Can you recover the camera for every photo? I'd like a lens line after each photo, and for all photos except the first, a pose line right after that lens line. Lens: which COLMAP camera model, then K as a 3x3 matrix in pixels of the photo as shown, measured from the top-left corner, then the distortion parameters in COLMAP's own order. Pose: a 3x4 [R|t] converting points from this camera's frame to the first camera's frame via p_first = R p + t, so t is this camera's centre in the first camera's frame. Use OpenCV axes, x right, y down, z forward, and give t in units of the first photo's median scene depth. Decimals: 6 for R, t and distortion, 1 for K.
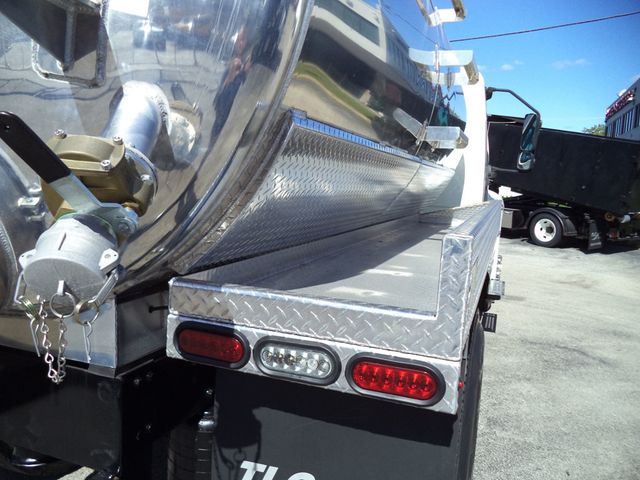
lens RADIAL K [[517.8, 0, 323.8], [0, 517.8, 242.1], [0, 0, 1]] dist [-0.024284, -0.028047]
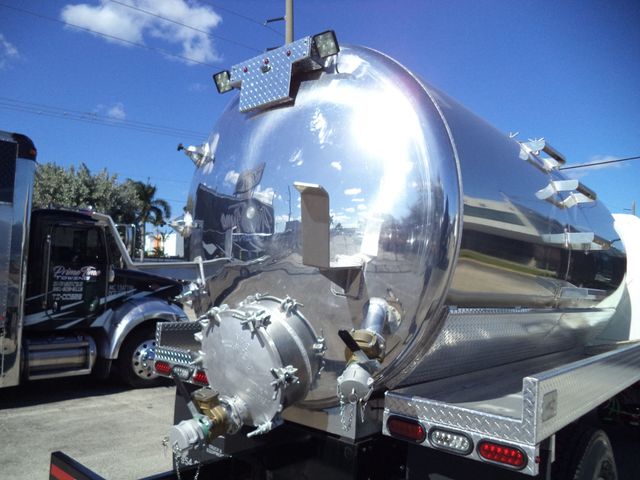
lens RADIAL K [[517.8, 0, 333.7], [0, 517.8, 227.0], [0, 0, 1]] dist [-0.024284, -0.028047]
pose [[0.941001, -0.032471, -0.336841, 0.204754], [-0.051685, 0.969917, -0.237885, -0.059577], [0.334432, 0.241260, 0.911015, -1.053094]]
